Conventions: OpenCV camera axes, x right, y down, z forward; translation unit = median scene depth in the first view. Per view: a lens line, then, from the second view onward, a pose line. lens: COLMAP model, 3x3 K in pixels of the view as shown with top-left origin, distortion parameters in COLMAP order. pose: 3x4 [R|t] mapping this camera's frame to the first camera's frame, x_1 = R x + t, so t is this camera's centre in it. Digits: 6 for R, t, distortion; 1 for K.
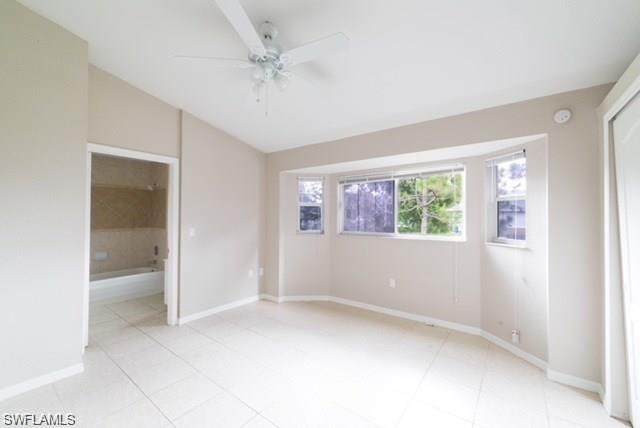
lens RADIAL K [[254.4, 0, 321.4], [0, 254.4, 213.5], [0, 0, 1]] dist [-0.002959, -0.000332]
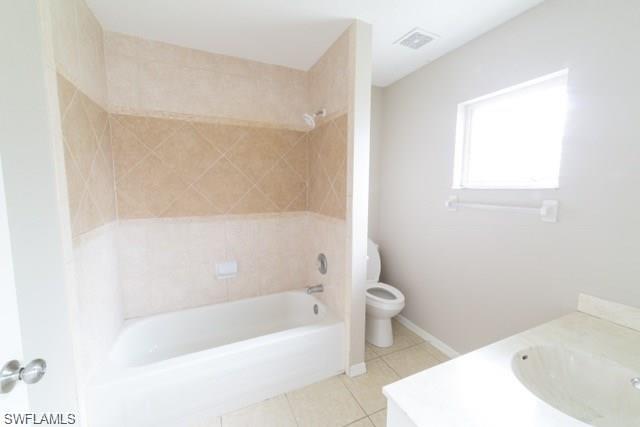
lens RADIAL K [[254.4, 0, 318.7], [0, 254.4, 212.8], [0, 0, 1]] dist [-0.002959, -0.000332]
pose [[0.883396, 0.048847, -0.466074, -0.451368], [0.004257, 0.993675, 0.112210, 0.004480], [0.468607, -0.101110, 0.877601, 0.611352]]
